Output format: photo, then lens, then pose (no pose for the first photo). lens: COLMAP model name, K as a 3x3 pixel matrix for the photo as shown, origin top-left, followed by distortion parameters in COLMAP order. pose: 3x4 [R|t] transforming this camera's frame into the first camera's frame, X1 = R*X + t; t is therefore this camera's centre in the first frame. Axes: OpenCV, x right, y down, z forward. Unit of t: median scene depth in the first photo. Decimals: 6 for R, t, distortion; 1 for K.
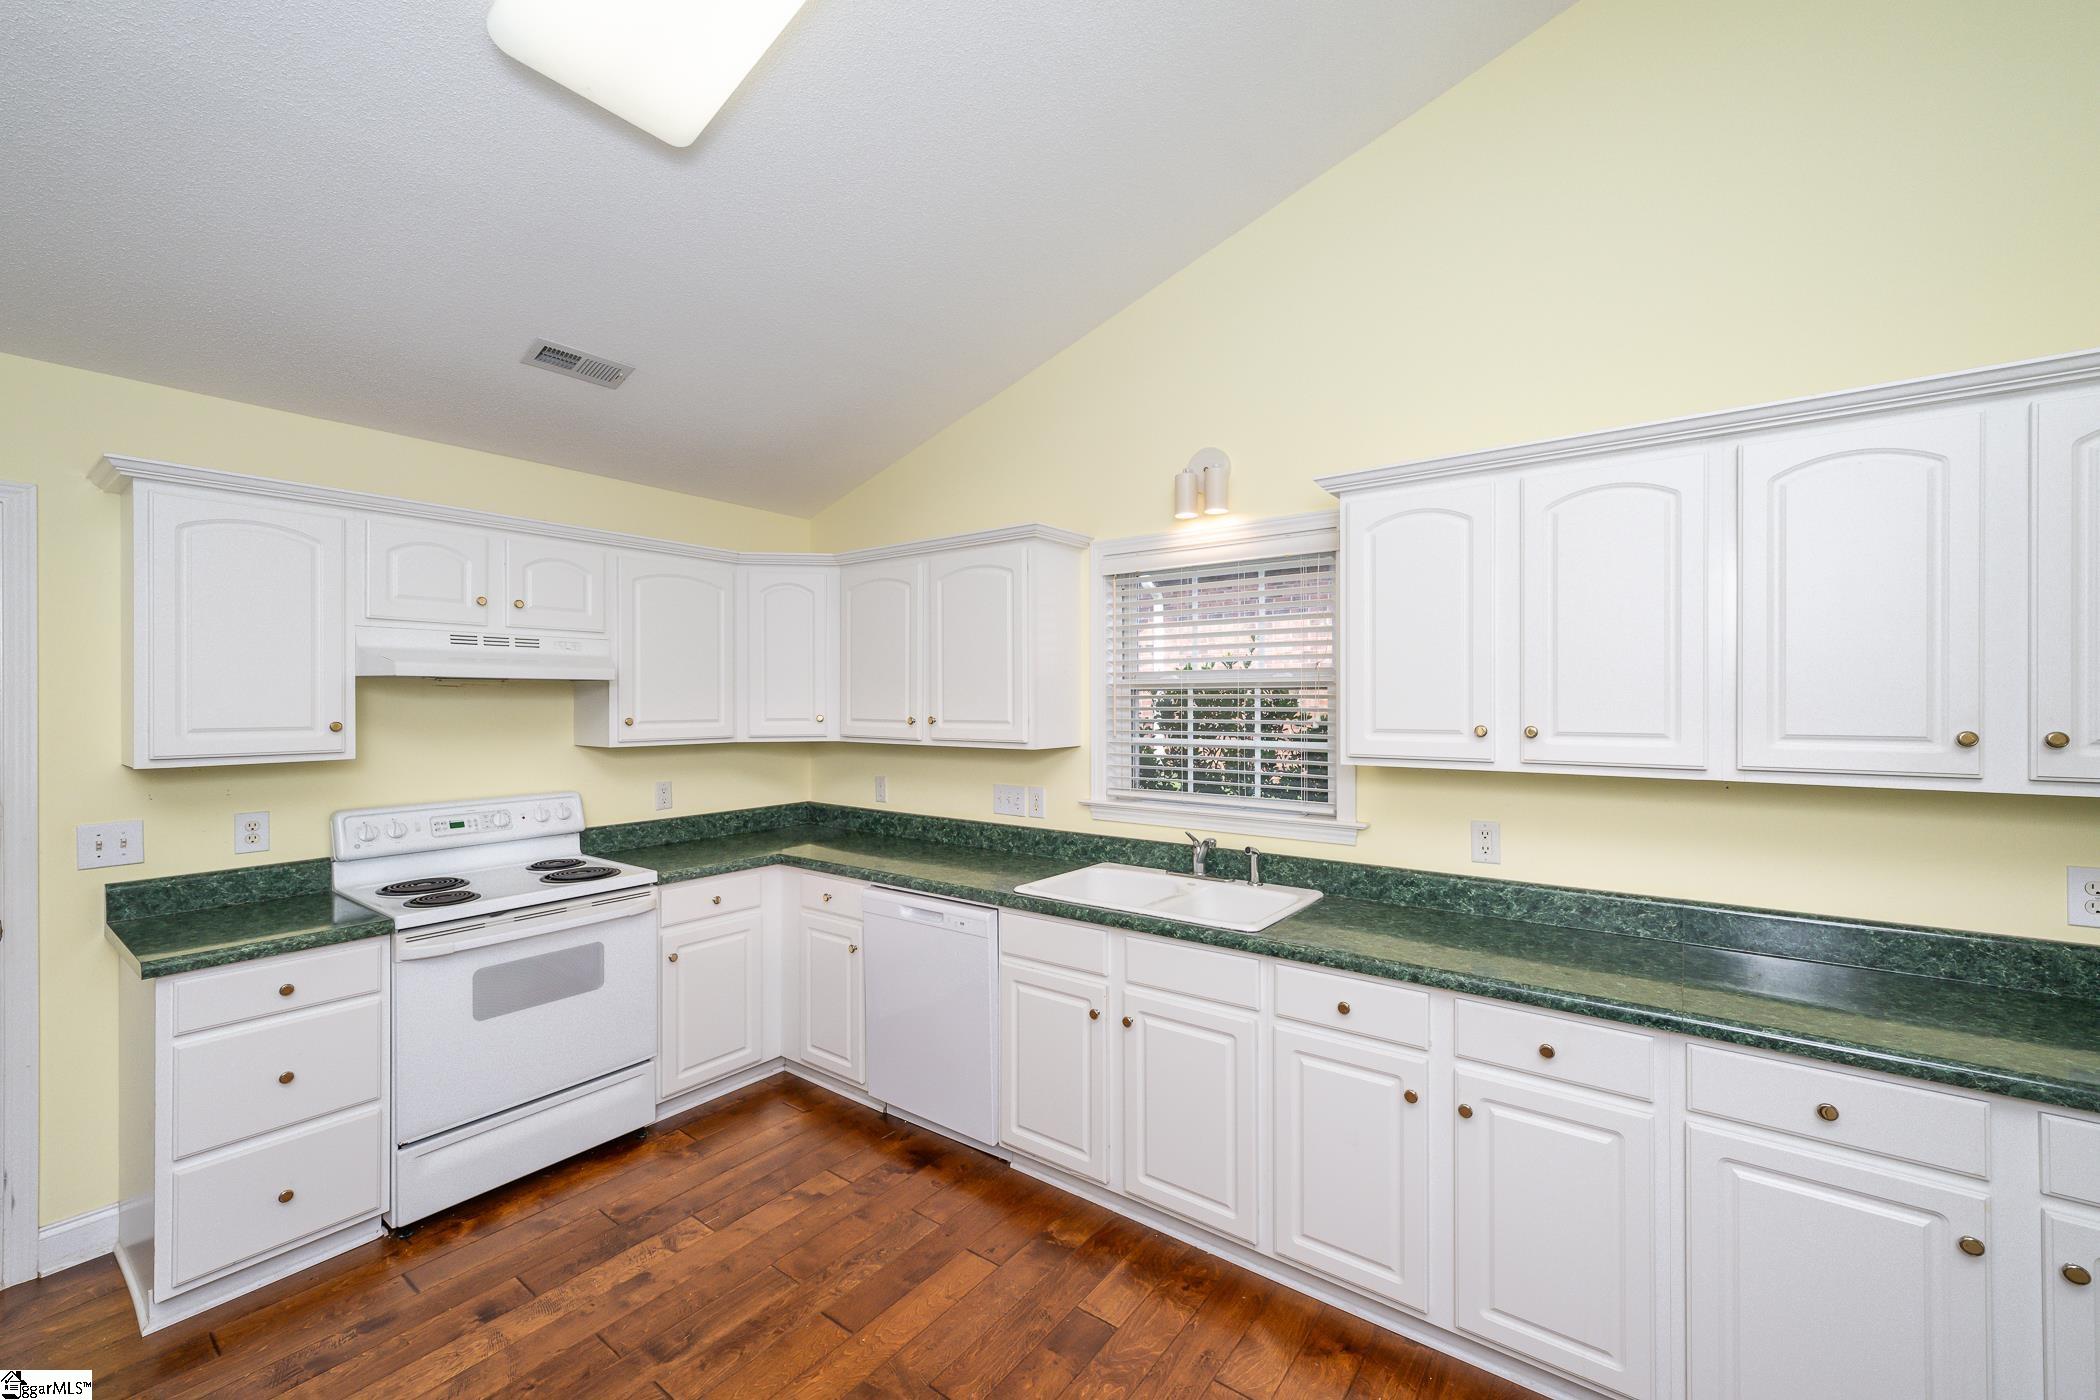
lens RADIAL K [[840.8, 0, 1075.9], [0, 840.8, 696.0], [0, 0, 1]] dist [-0.000065, 0.000682]
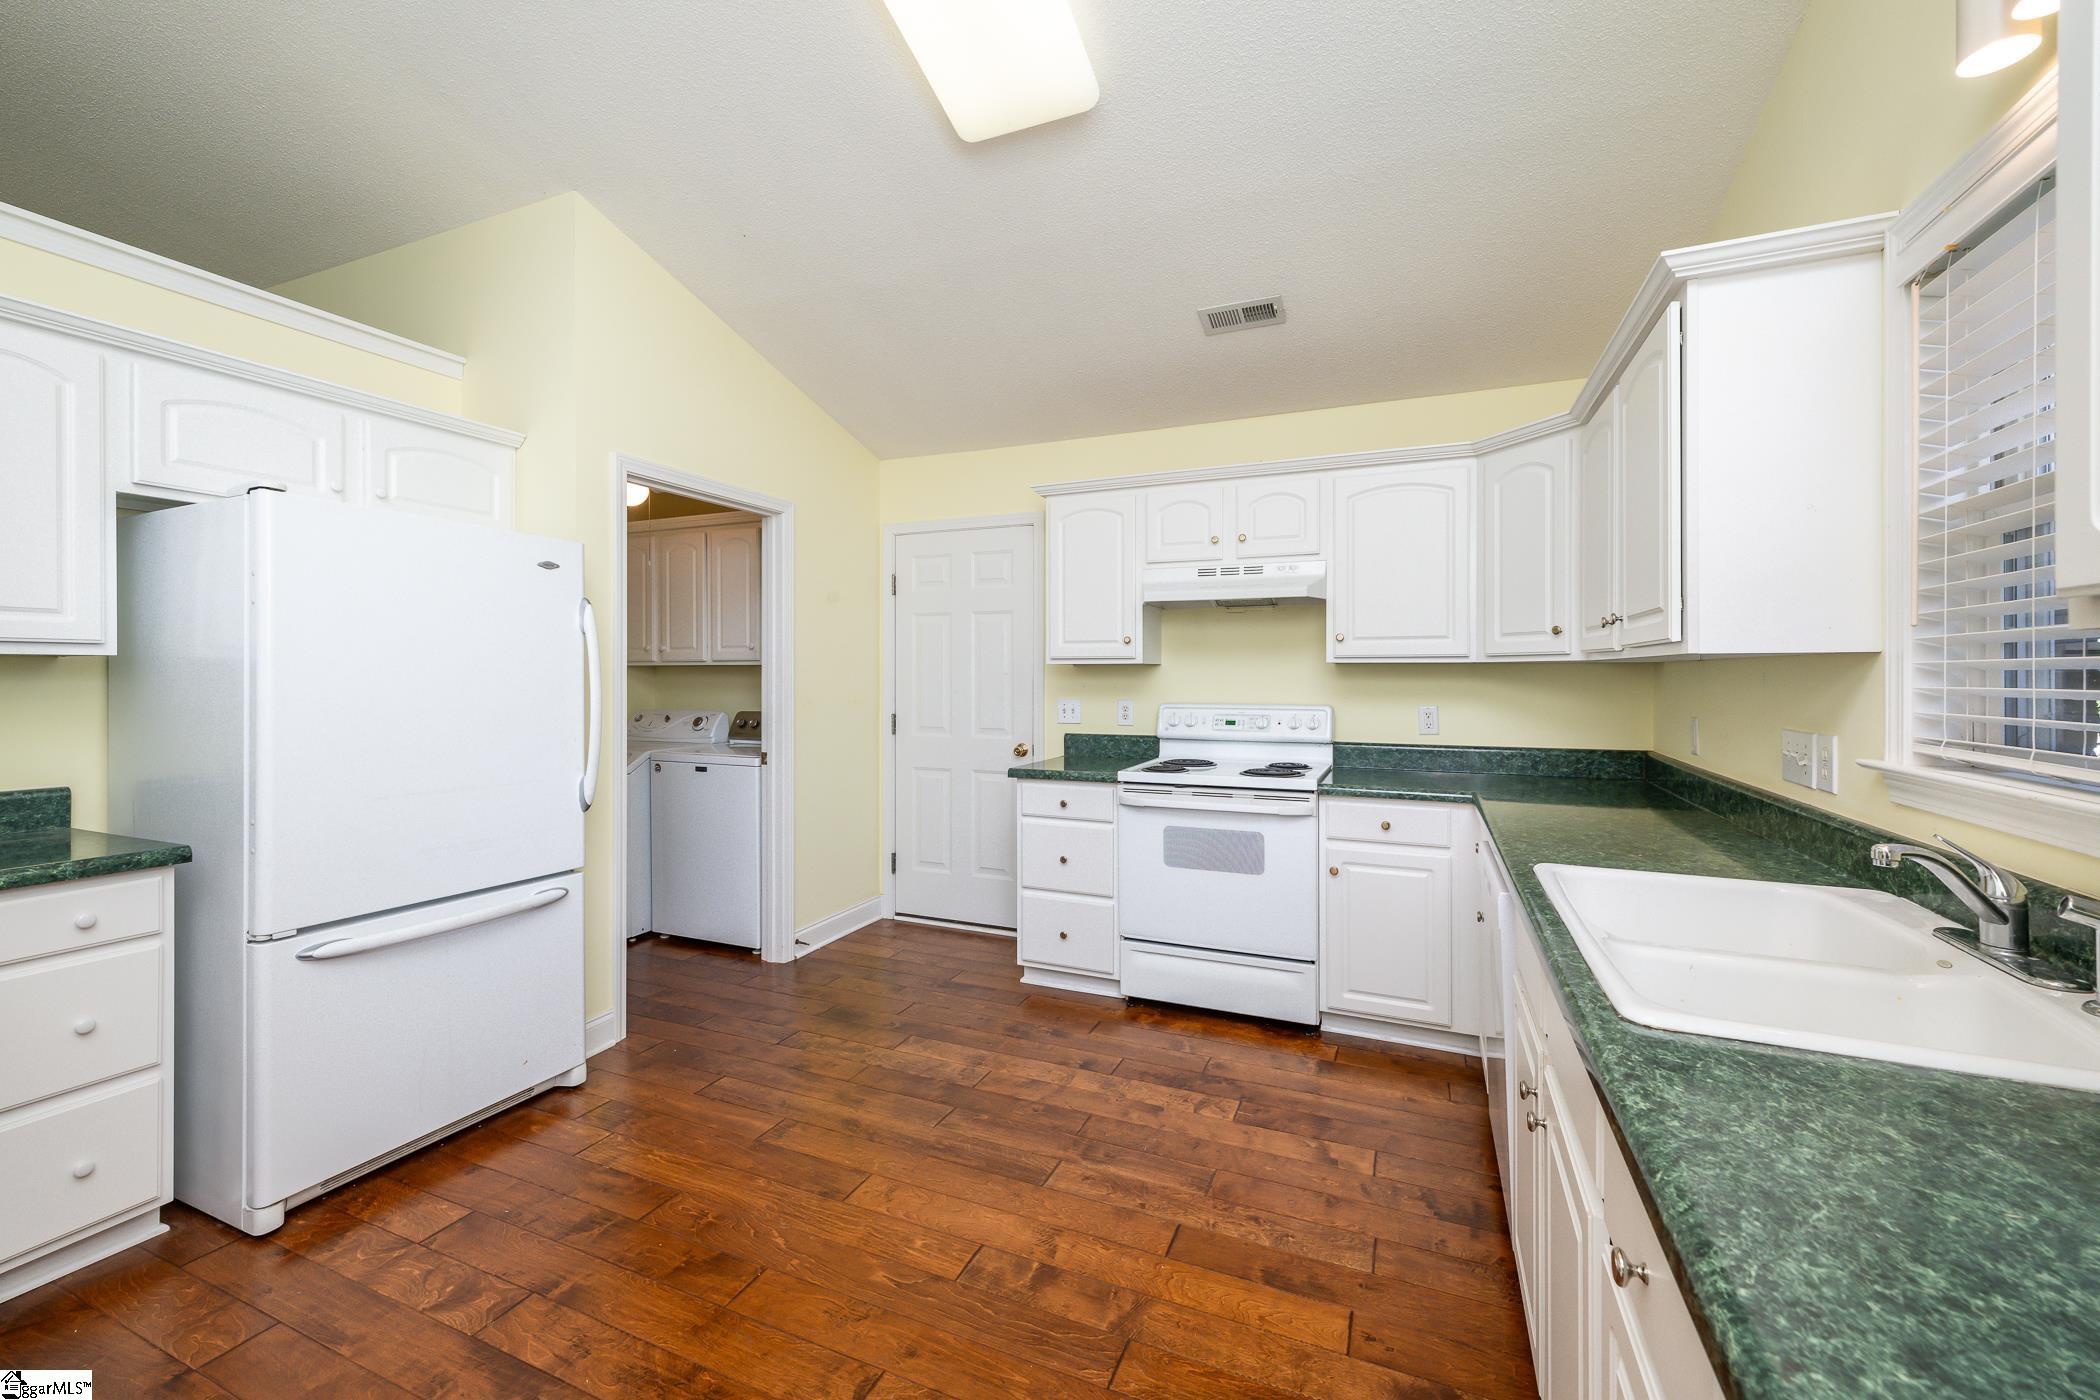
lens RADIAL K [[840.8, 0, 1047.7], [0, 840.8, 673.7], [0, 0, 1]] dist [-0.000065, 0.000682]
pose [[0.213640, -0.000843, -0.976912, 0.479740], [0.003972, 0.999992, 0.000006, 0.089067], [0.976904, -0.003882, 0.213642, 0.527208]]
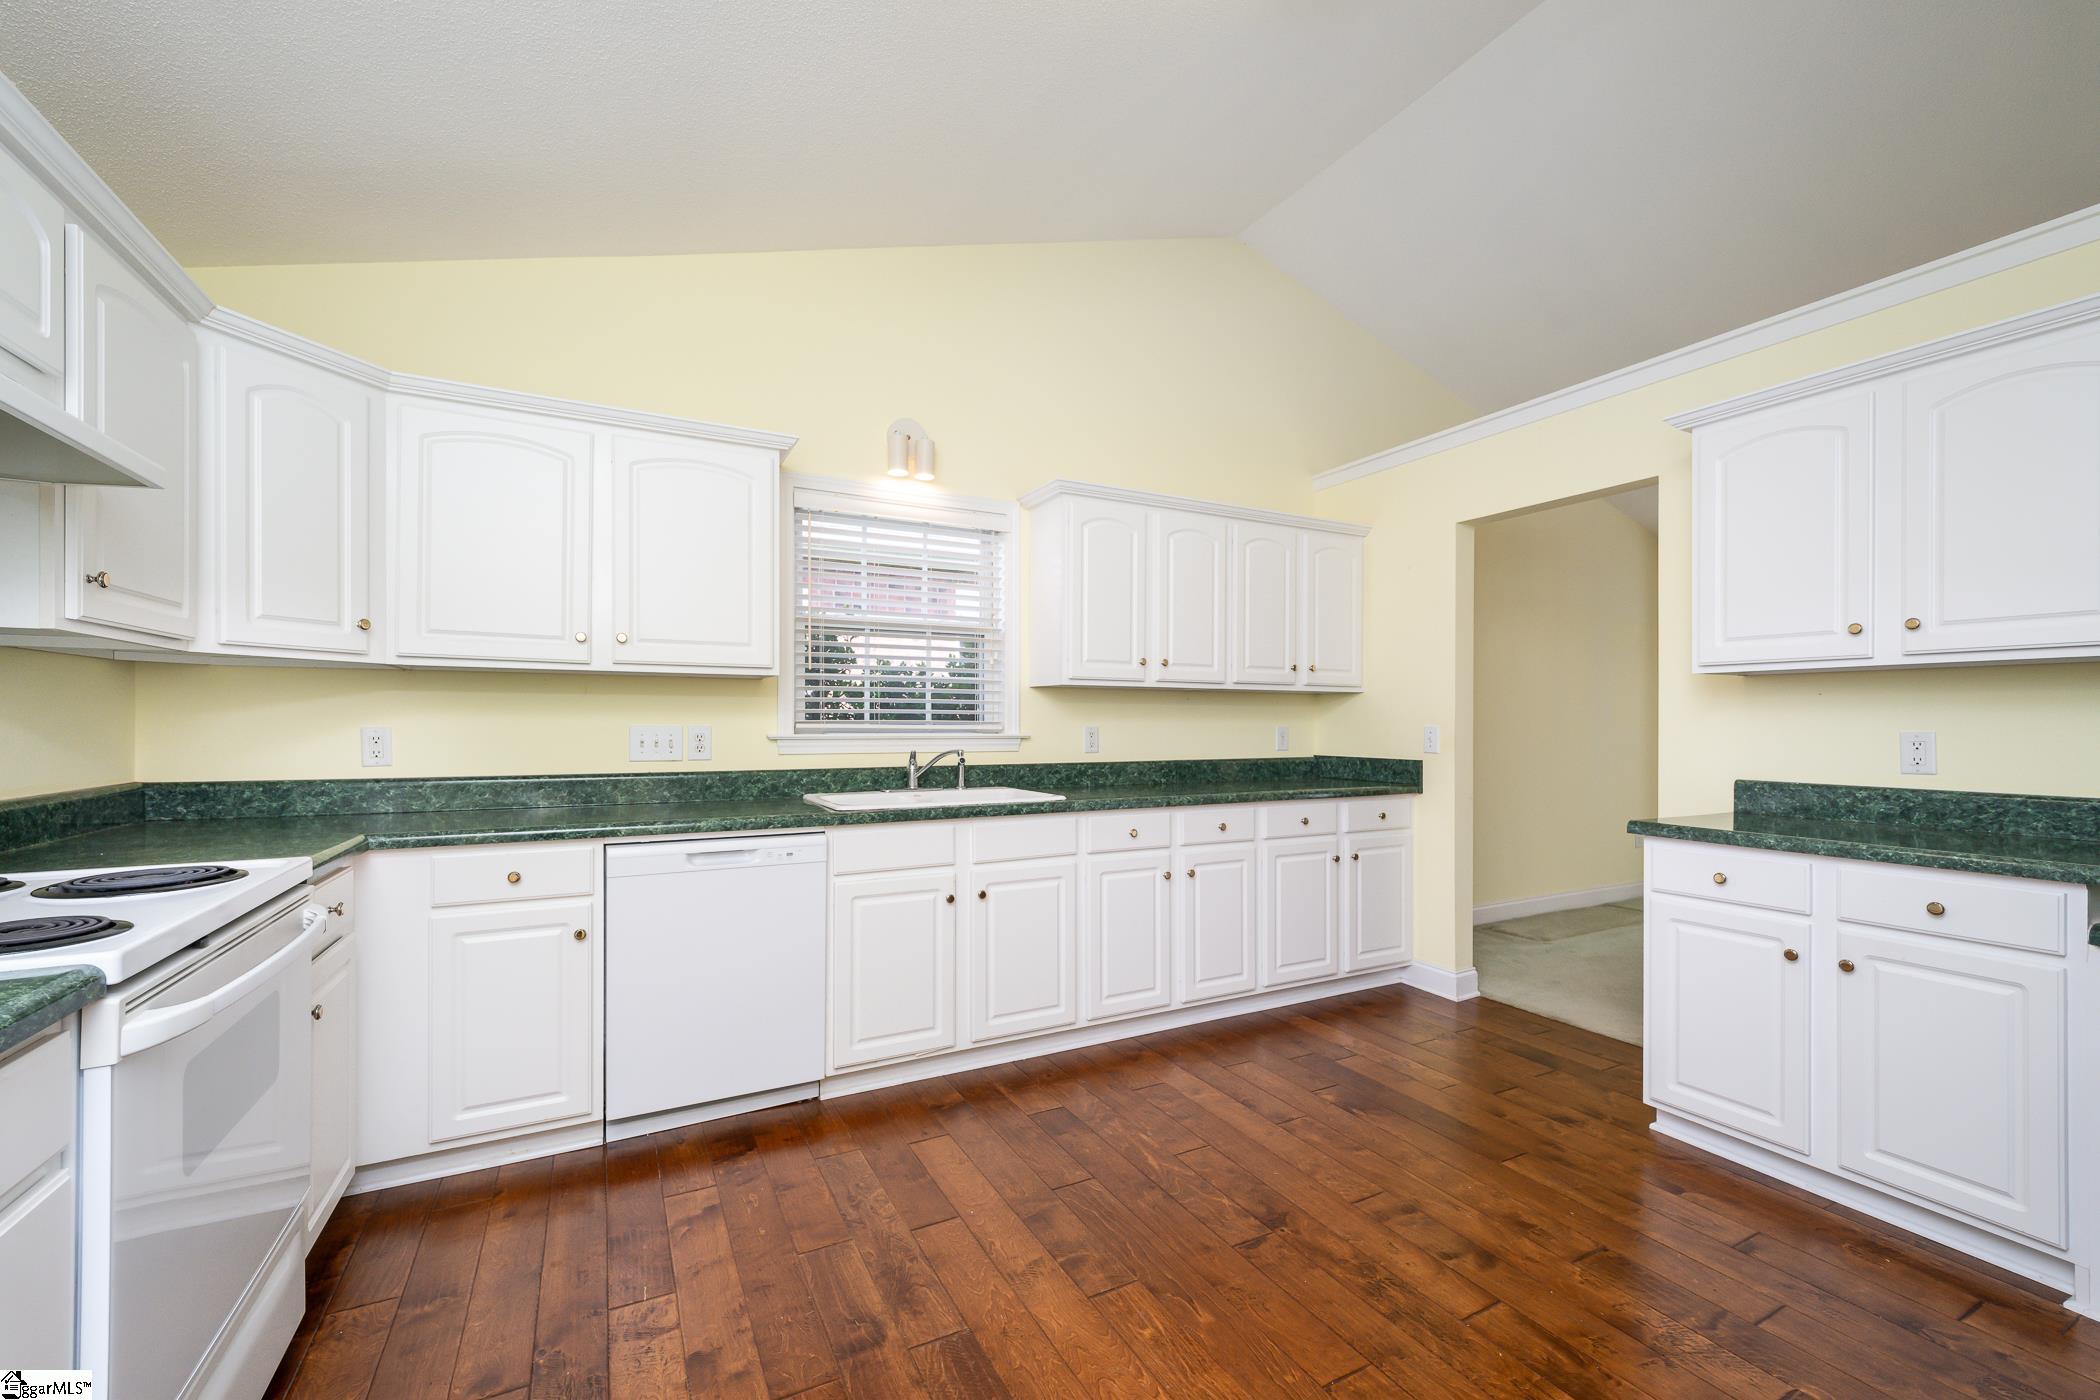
lens RADIAL K [[840.8, 0, 1038.3], [0, 840.8, 718.5], [0, 0, 1]] dist [-0.000065, 0.000682]
pose [[0.448485, 0.001043, 0.893790, -0.875845], [-0.008874, 0.999955, 0.003286, 0.122133], [-0.893746, -0.009405, 0.448474, 0.364607]]
